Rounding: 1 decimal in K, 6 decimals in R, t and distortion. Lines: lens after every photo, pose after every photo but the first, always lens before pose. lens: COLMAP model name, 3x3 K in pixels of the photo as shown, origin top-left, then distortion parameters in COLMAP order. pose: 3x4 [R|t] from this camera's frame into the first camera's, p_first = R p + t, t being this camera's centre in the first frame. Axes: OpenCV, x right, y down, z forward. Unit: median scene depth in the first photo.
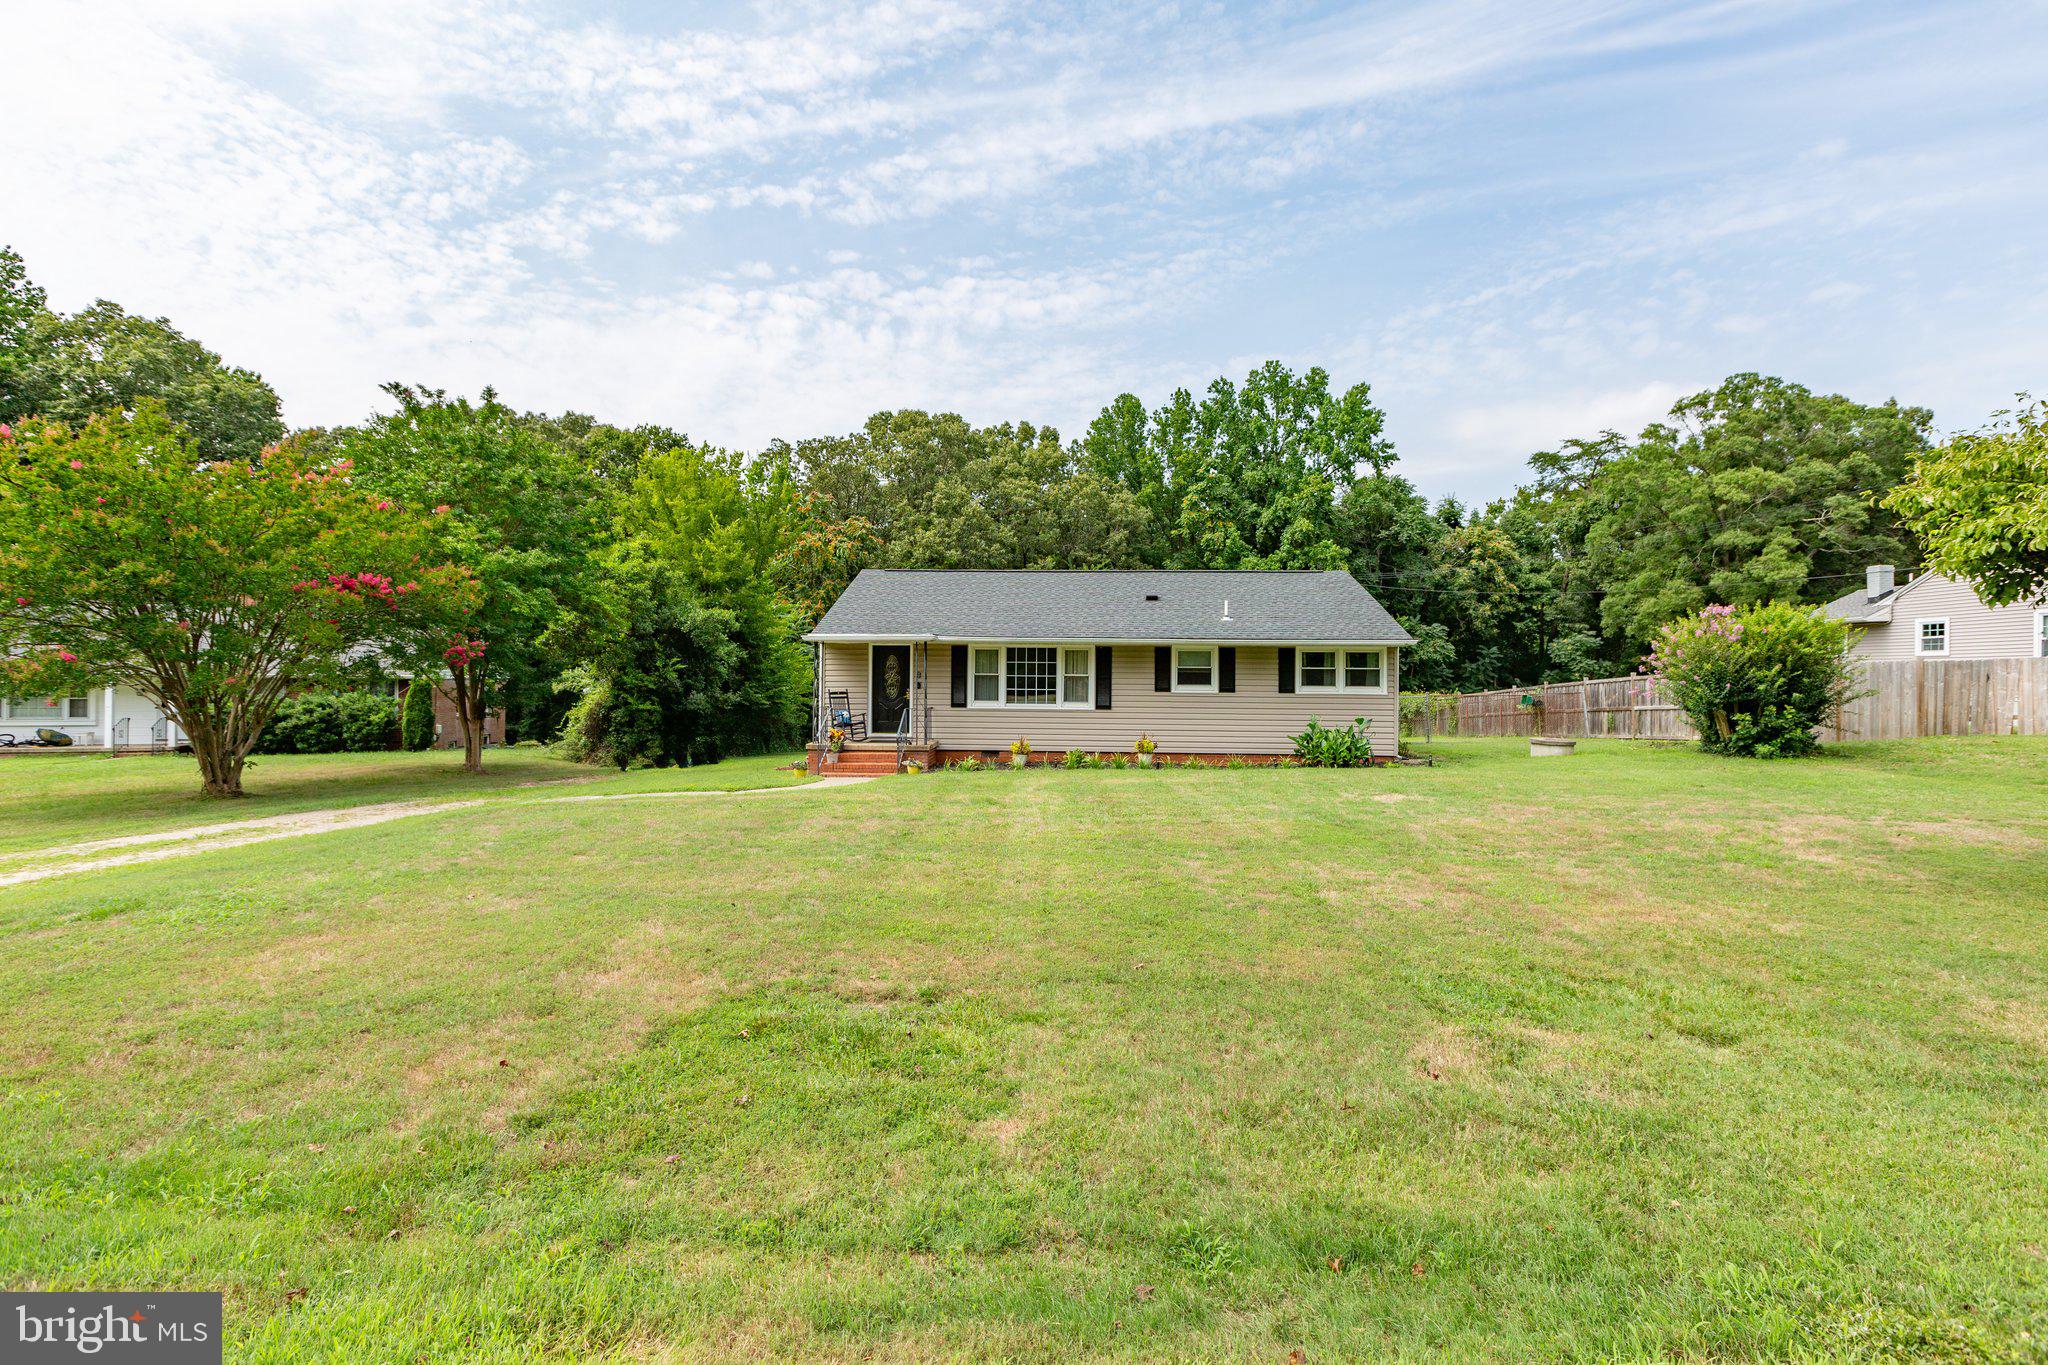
lens RADIAL K [[910.1, 0, 1043.8], [0, 910.1, 648.3], [0, 0, 1]] dist [-0.003326, -0.000175]
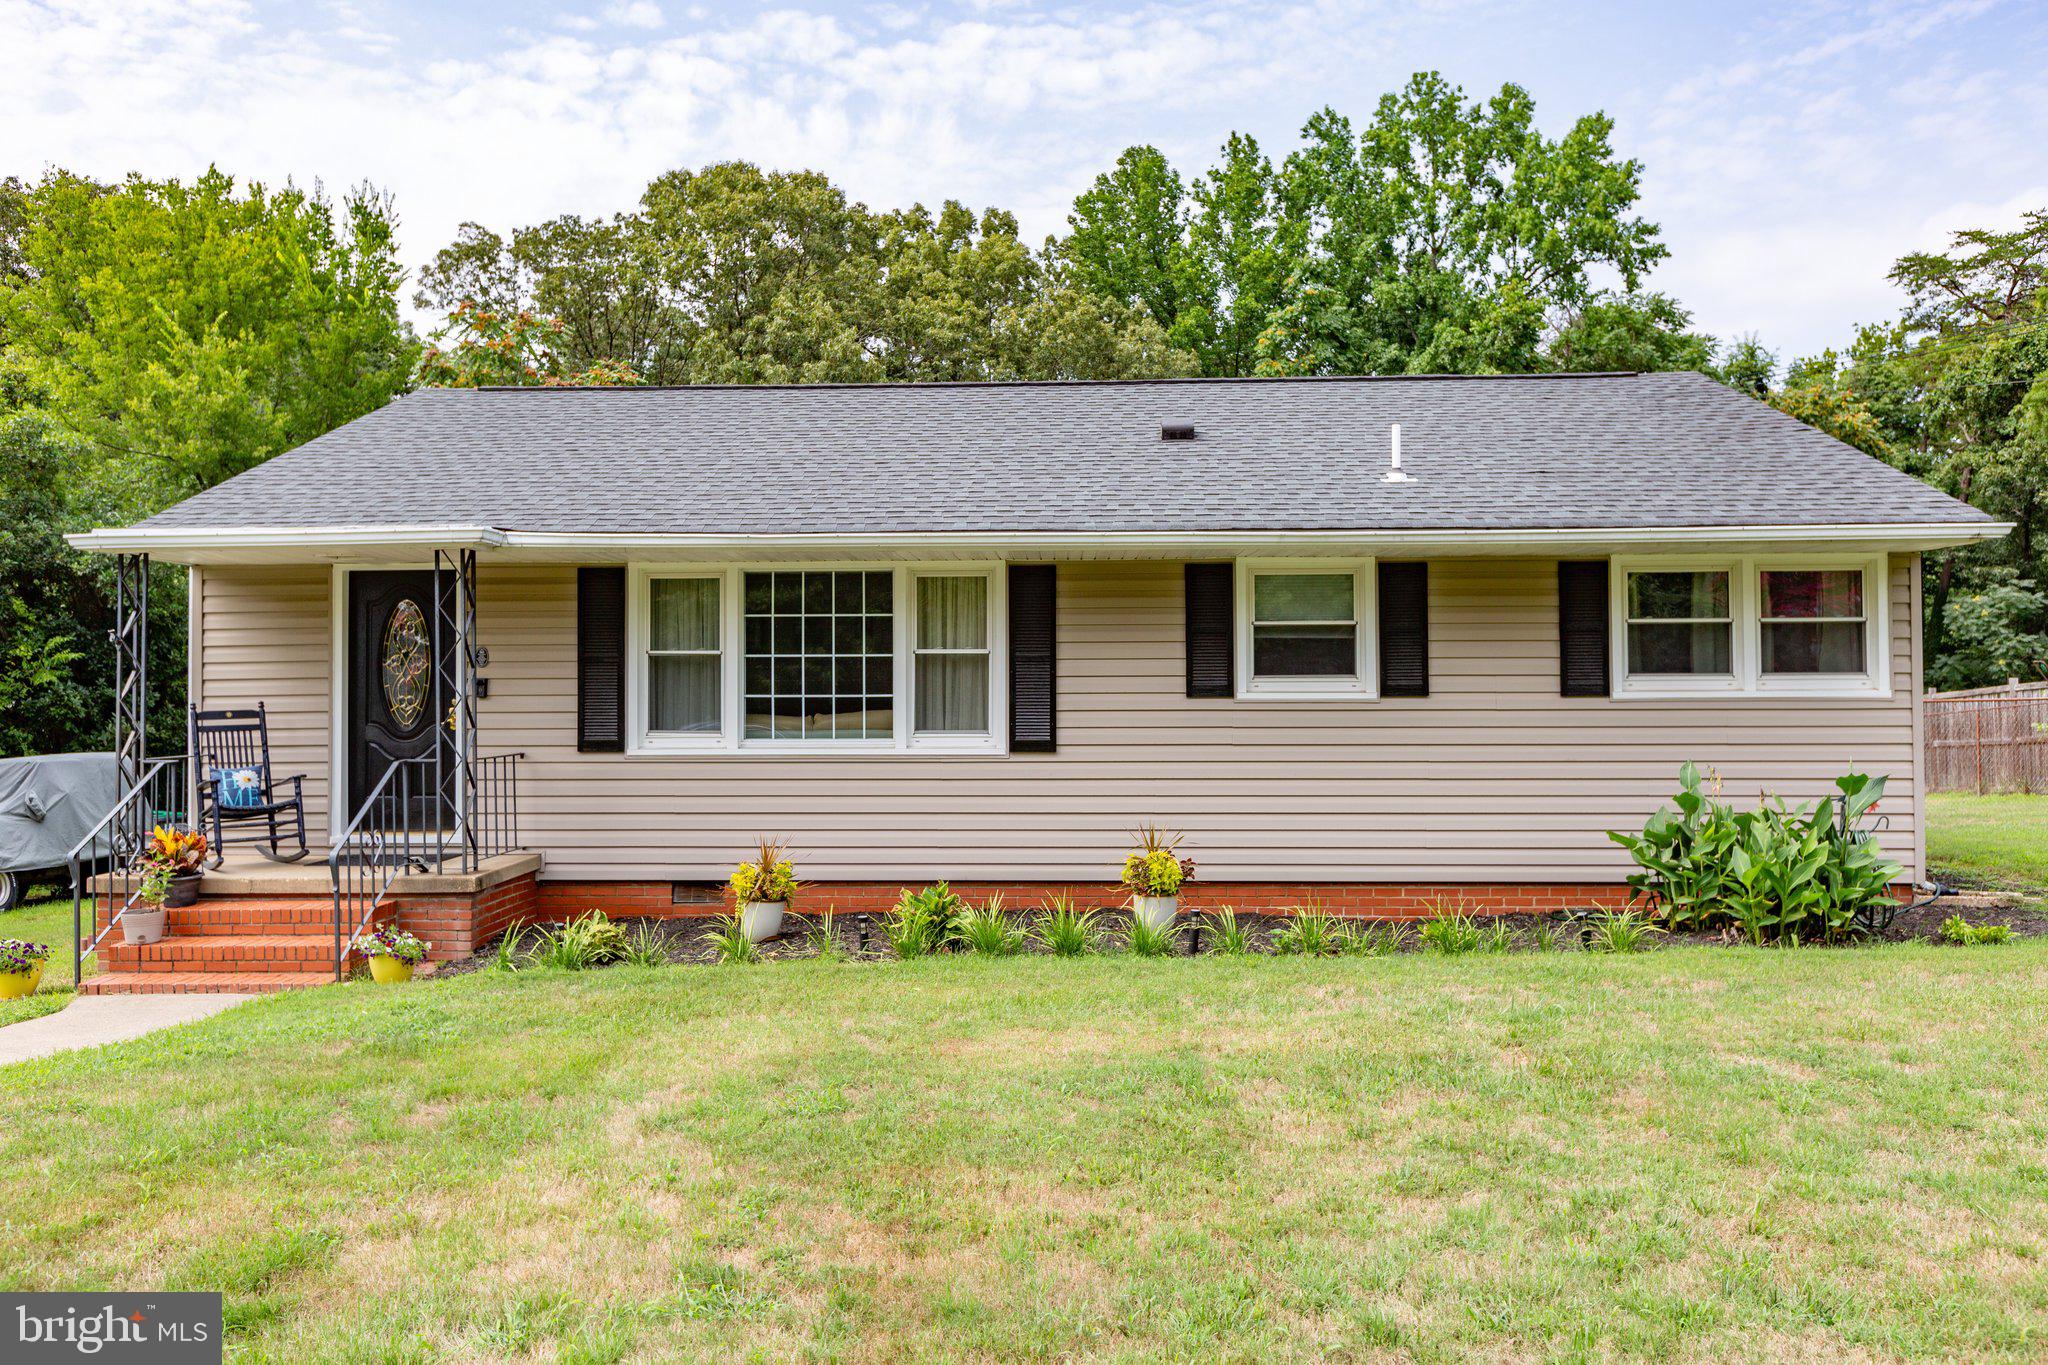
lens RADIAL K [[1477.4, 0, 1048.2], [0, 1477.4, 646.5], [0, 0, 1]] dist [0.005380, -0.018144]
pose [[0.999865, -0.012540, 0.010573, 0.050330], [0.012482, 0.999907, 0.005539, 0.019312], [-0.010642, -0.005407, 0.999929, 0.351880]]
